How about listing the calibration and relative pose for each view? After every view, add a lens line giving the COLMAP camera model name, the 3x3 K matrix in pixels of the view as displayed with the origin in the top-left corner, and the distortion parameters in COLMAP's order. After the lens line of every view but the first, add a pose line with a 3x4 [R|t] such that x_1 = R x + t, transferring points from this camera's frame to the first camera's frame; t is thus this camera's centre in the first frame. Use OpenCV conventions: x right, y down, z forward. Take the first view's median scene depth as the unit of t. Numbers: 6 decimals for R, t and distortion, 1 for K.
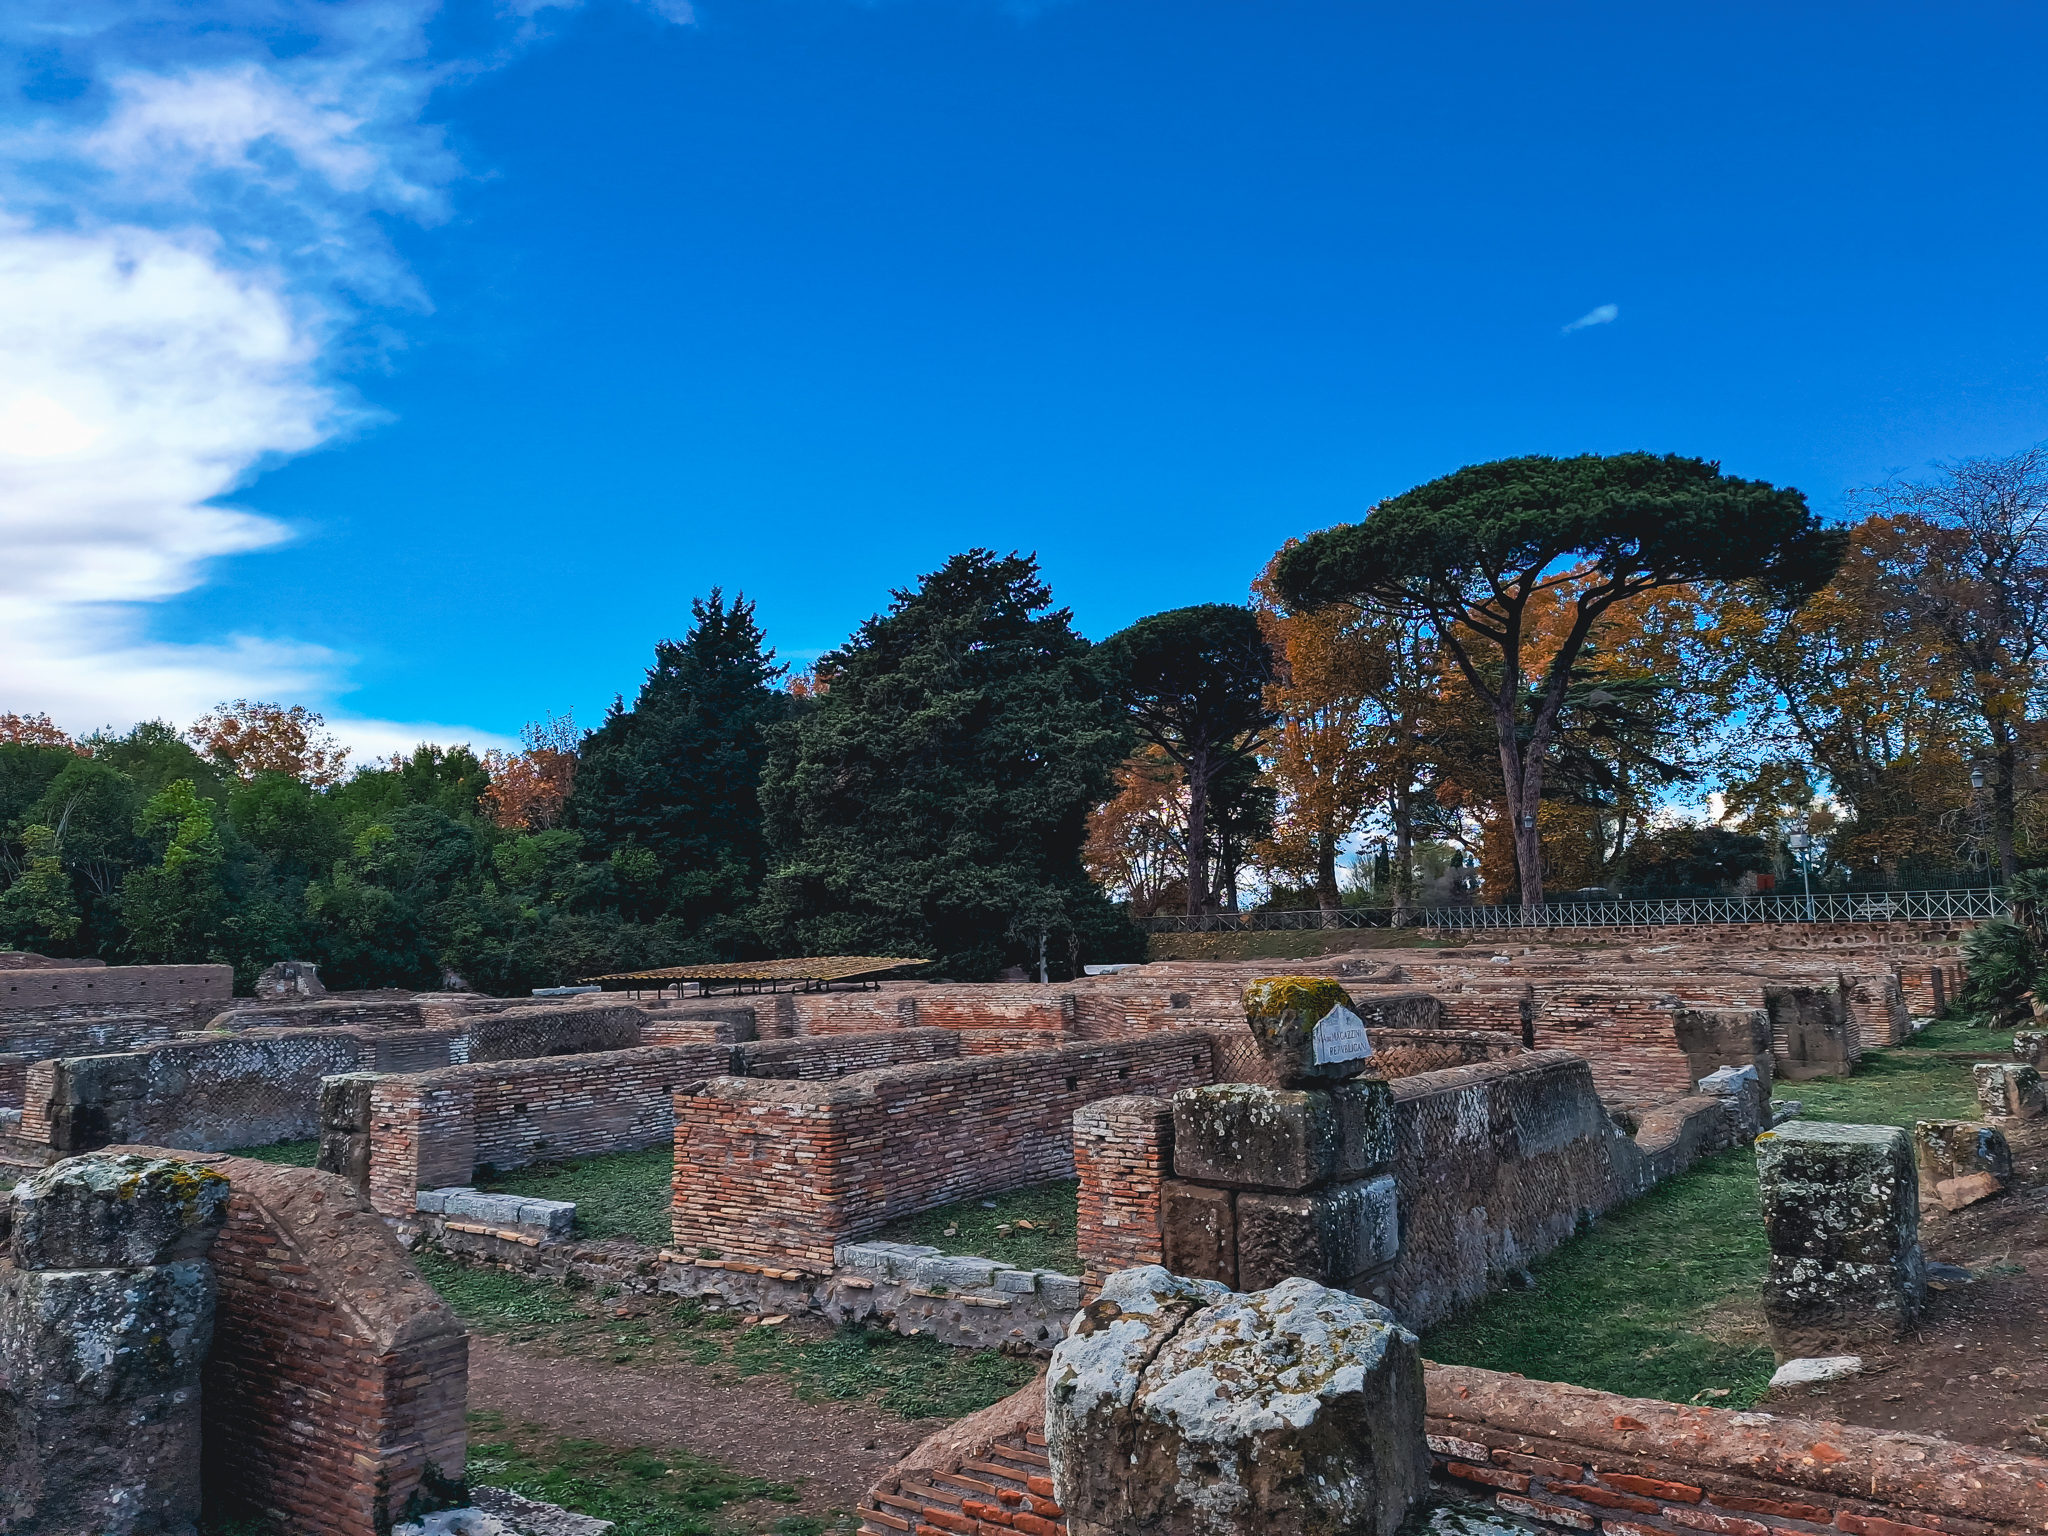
lens RADIAL K [[1489.6, 0, 1012.5], [0, 1489.6, 740.6], [0, 0, 1]] dist [0.095763, -0.076236]
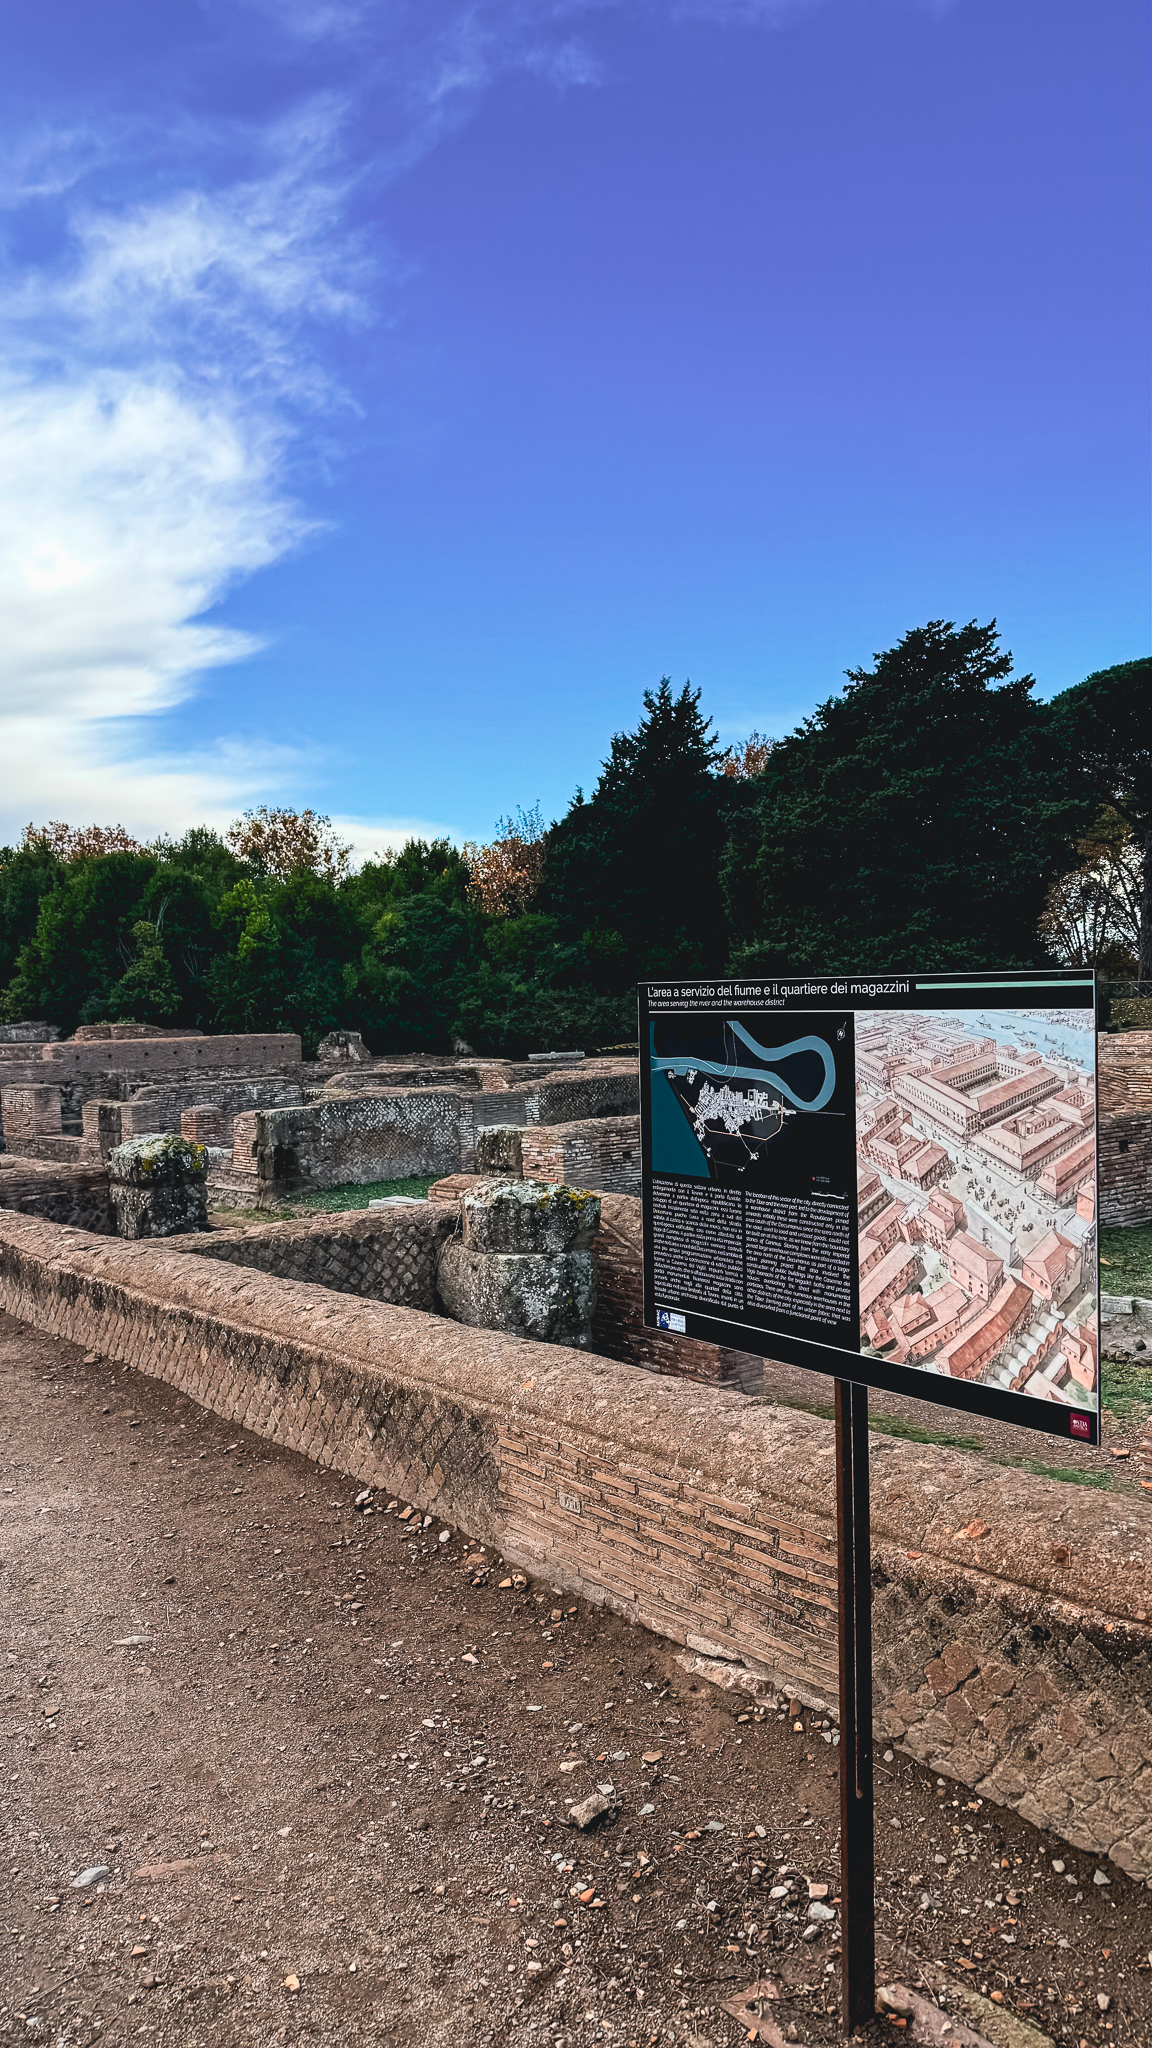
lens RADIAL K [[1448.2, 0, 548.7], [0, 1448.2, 1027.6], [0, 0, 1]] dist [0.064555, -0.079860]
pose [[0.967327, -0.006894, -0.253440, -0.028542], [0.044010, 0.989020, 0.141078, -0.009630], [0.249684, -0.147622, 0.957009, -0.042136]]
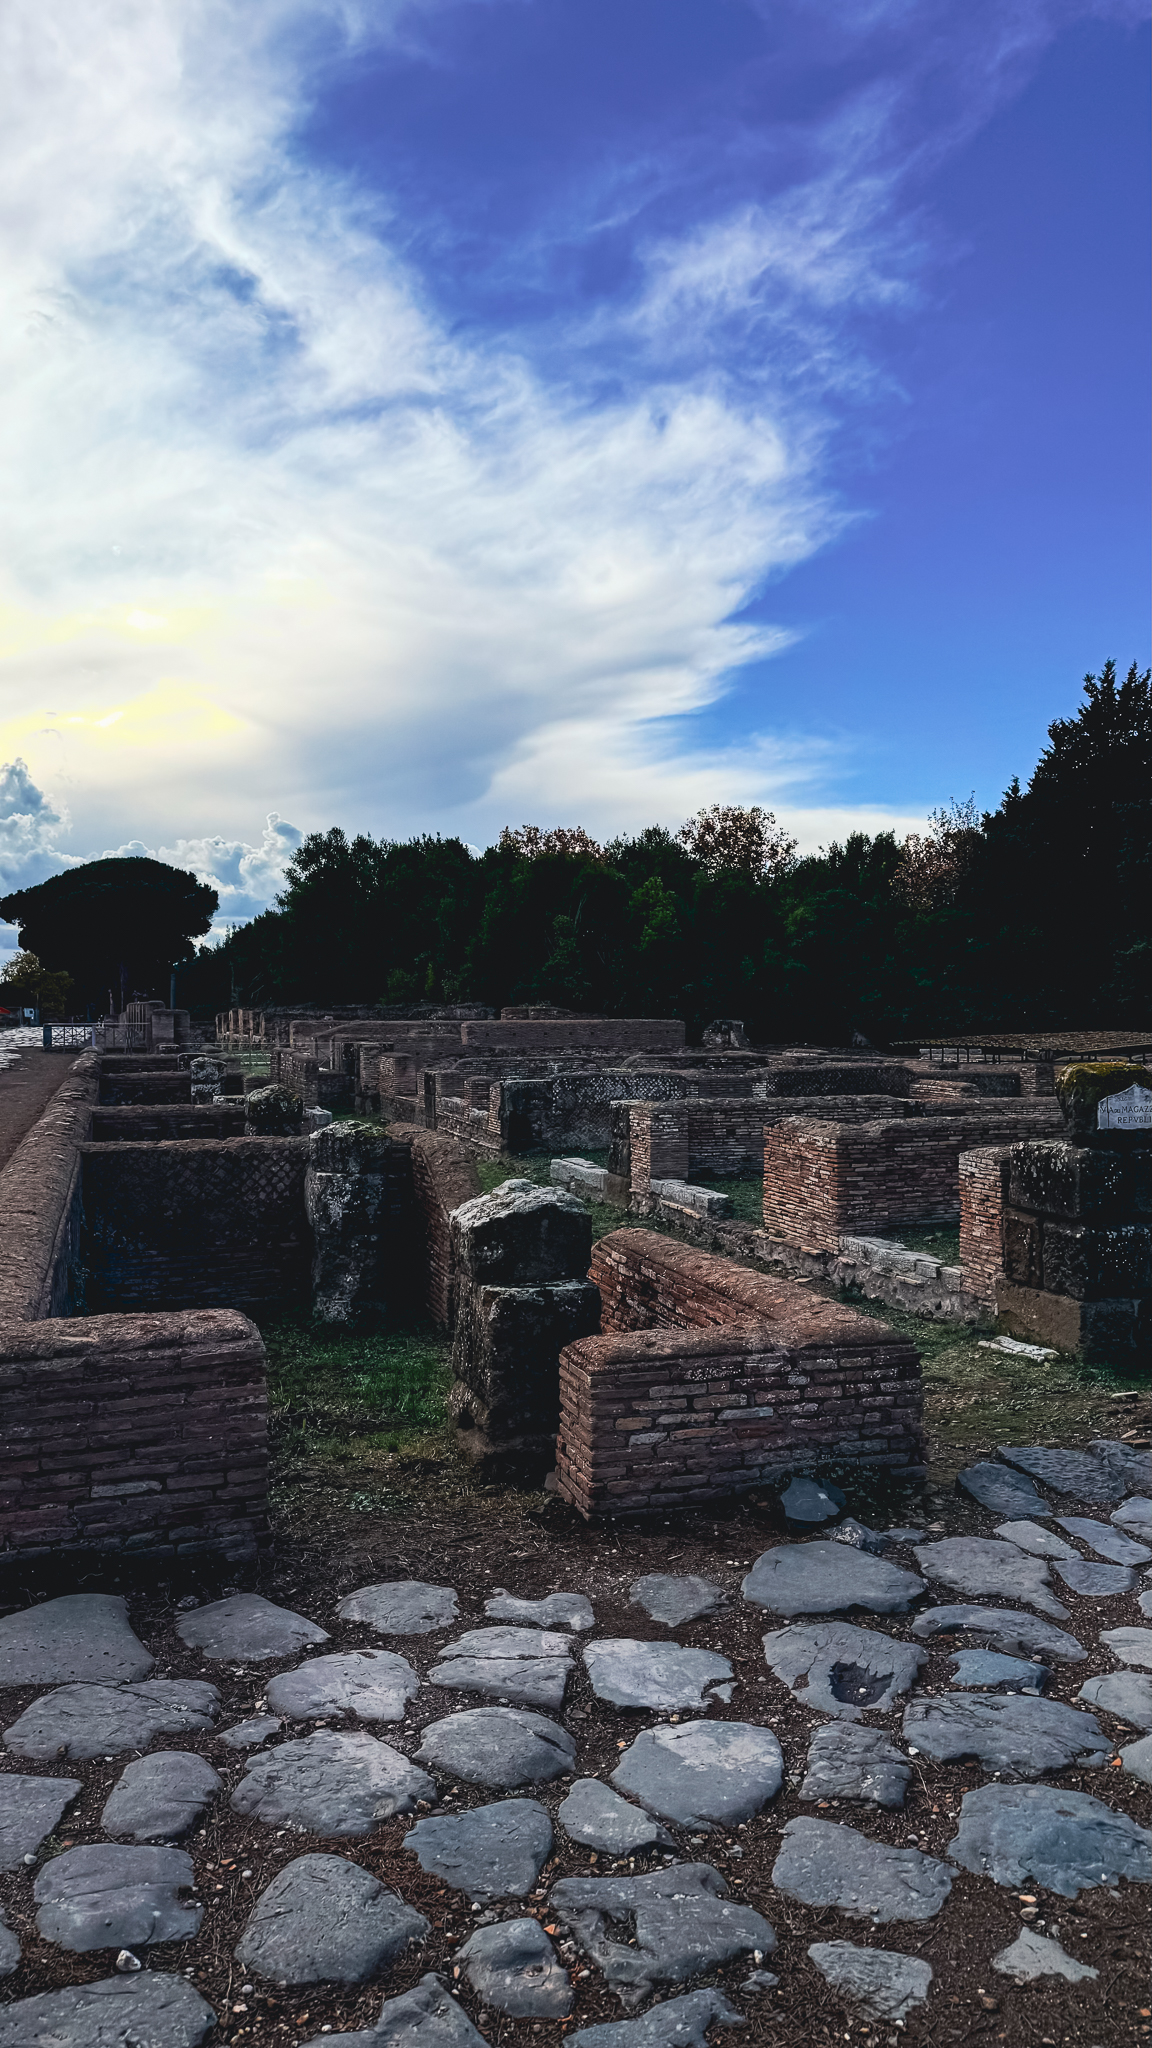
lens RADIAL K [[1448.2, 0, 568.2], [0, 1448.2, 1010.8], [0, 0, 1]] dist [0.064555, -0.079860]
pose [[0.819112, 0.020177, -0.573279, 0.102886], [0.058740, 0.991178, 0.118814, -0.011748], [0.570619, -0.130996, 0.810700, -0.051334]]
